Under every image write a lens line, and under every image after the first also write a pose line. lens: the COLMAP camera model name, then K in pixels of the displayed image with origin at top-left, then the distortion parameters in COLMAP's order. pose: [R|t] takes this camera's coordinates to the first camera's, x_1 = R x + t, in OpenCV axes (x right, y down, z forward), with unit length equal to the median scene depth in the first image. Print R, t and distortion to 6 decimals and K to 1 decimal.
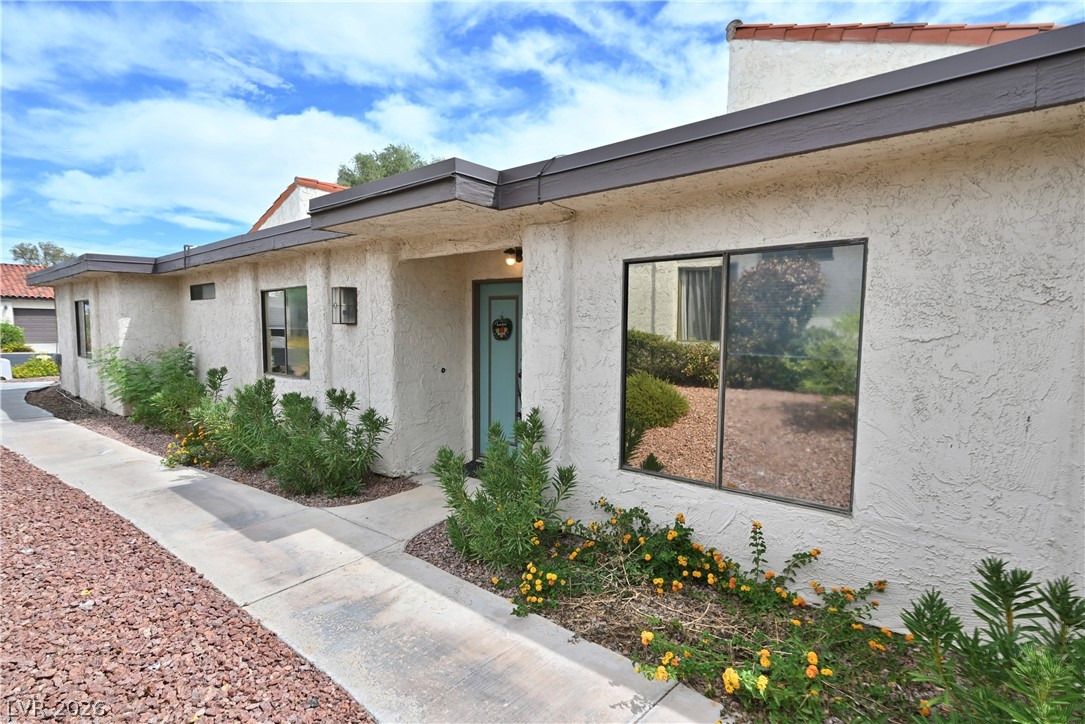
lens RADIAL K [[522.1, 0, 540.2], [0, 522.1, 367.5], [0, 0, 1]] dist [-0.002011, 0.000179]
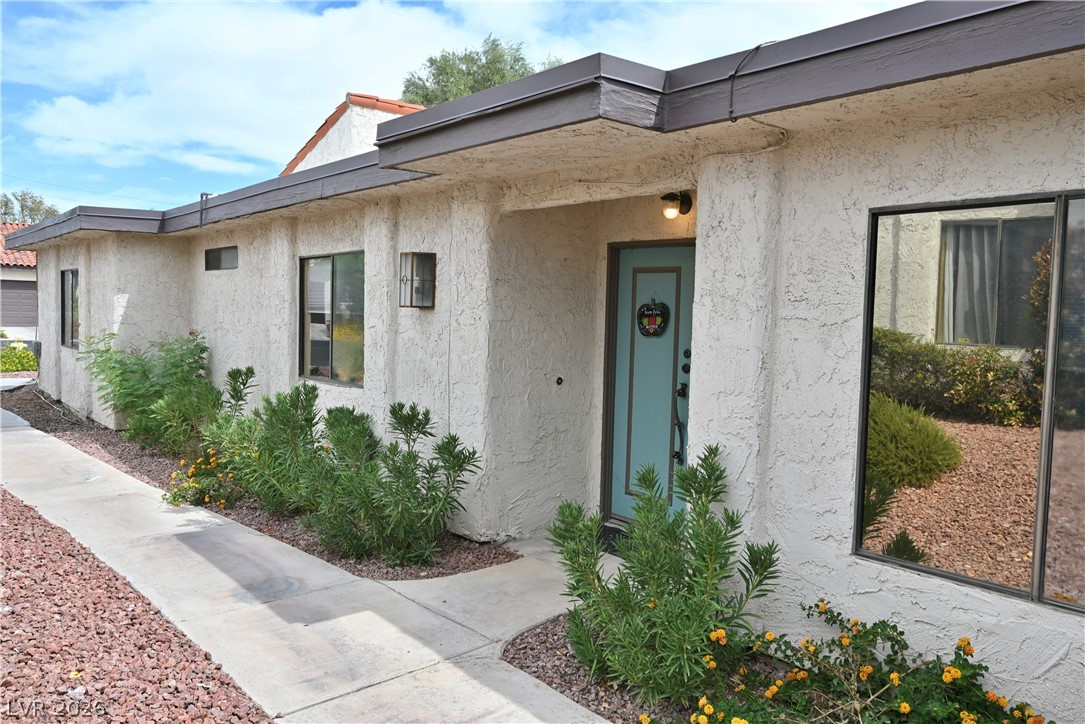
lens RADIAL K [[809.6, 0, 538.2], [0, 809.6, 356.4], [0, 0, 1]] dist [-0.005758, -0.002712]
pose [[0.982374, 0.026508, -0.185037, -0.028283], [-0.031550, 0.999205, -0.024358, 0.000348], [0.184244, 0.029767, 0.982430, 0.007208]]
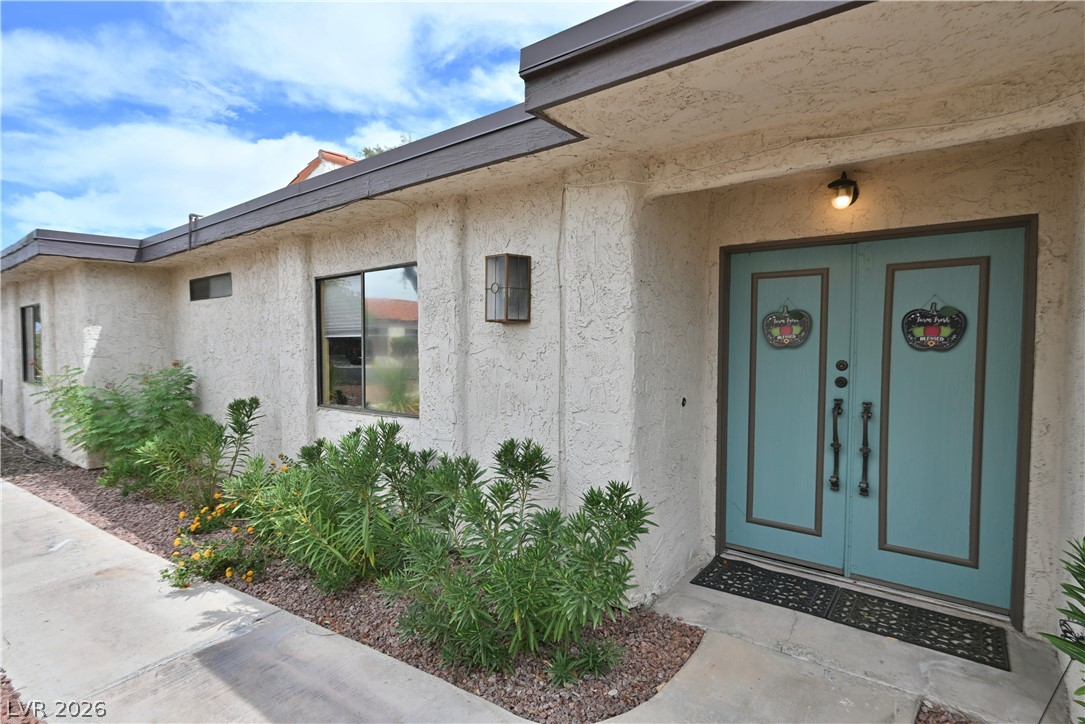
lens RADIAL K [[530.4, 0, 542.5], [0, 530.4, 362.0], [0, 0, 1]] dist [-0.002972, -0.000398]
pose [[0.998998, -0.010272, 0.043570, -0.387600], [0.012243, 0.998902, -0.045224, -0.014505], [-0.043058, 0.045712, 0.998026, 0.461041]]
